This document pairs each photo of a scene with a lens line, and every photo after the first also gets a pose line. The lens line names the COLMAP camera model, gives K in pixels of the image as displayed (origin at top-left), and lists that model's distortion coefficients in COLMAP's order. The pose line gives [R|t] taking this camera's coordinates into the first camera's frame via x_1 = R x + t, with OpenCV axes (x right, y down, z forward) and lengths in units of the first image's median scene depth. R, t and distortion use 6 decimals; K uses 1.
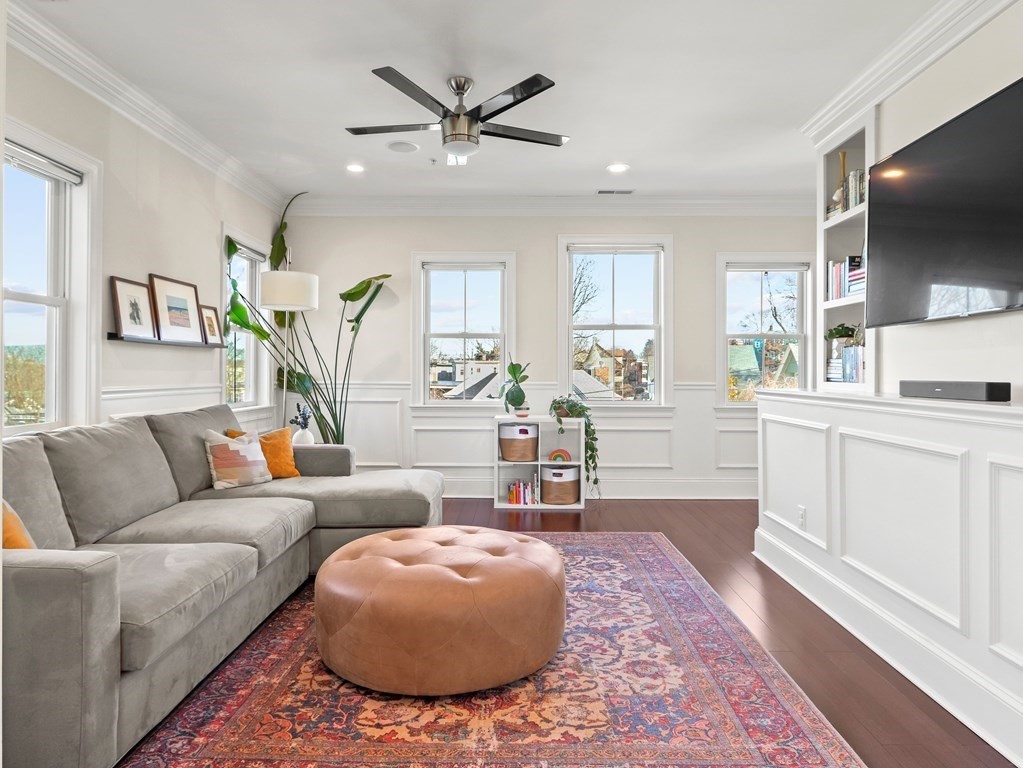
lens RADIAL K [[623.4, 0, 508.7], [0, 623.4, 380.0], [0, 0, 1]] dist [-0.001721, 0.000158]
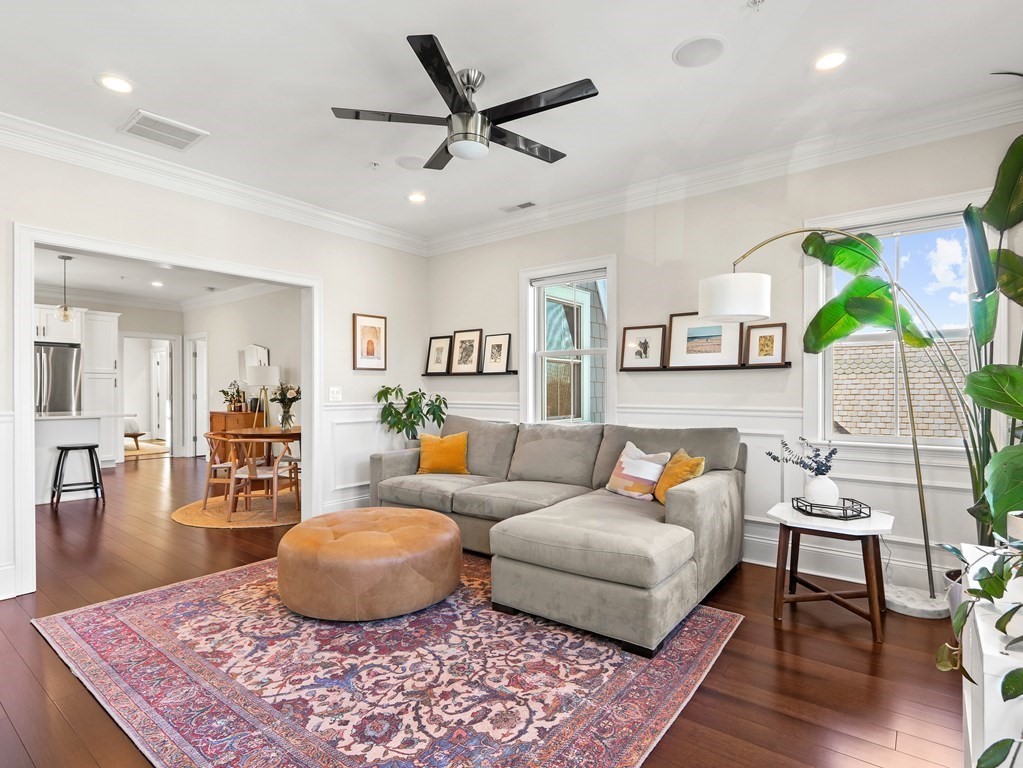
lens RADIAL K [[531.7, 0, 507.2], [0, 531.7, 389.6], [0, 0, 1]] dist [0.000242, -0.000305]
pose [[-0.598097, -0.002038, -0.801421, 0.484951], [-0.010692, 0.999928, 0.005437, -0.023431], [0.801352, 0.011820, -0.598076, 1.417833]]
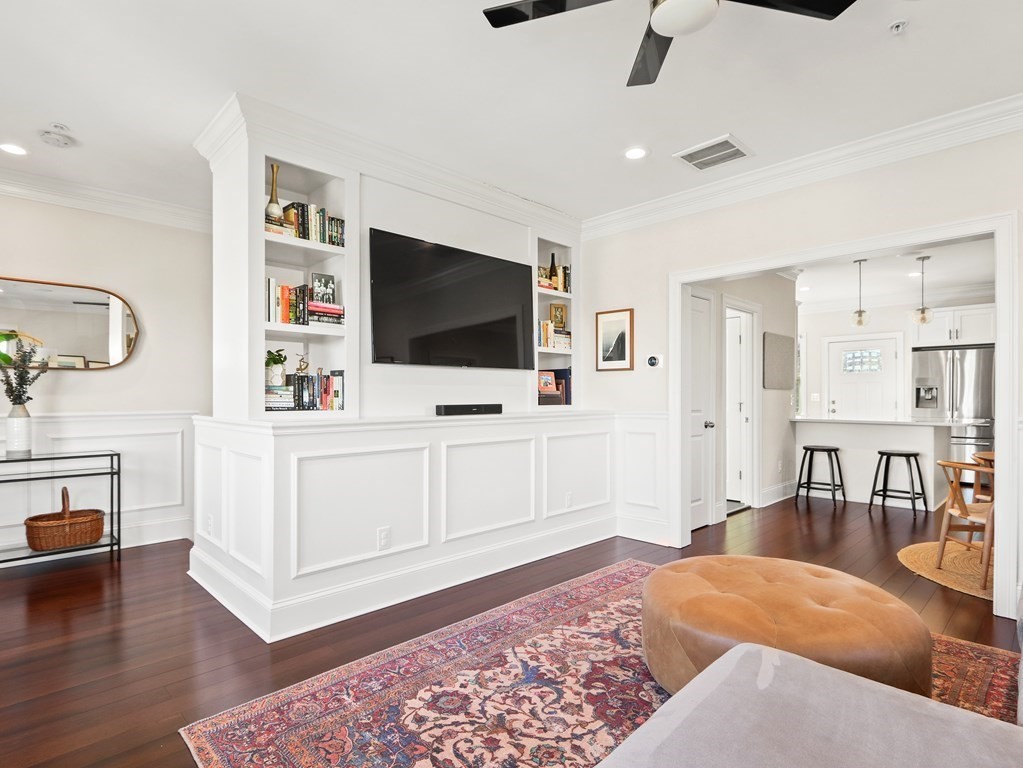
lens RADIAL K [[544.8, 0, 504.6], [0, 544.8, 397.3], [0, 0, 1]] dist [0.001511, -0.000389]
pose [[-0.713958, -0.003131, 0.700181, -0.294500], [0.009100, 0.999864, 0.013749, -0.025903], [-0.700129, 0.016188, -0.713833, 1.383615]]
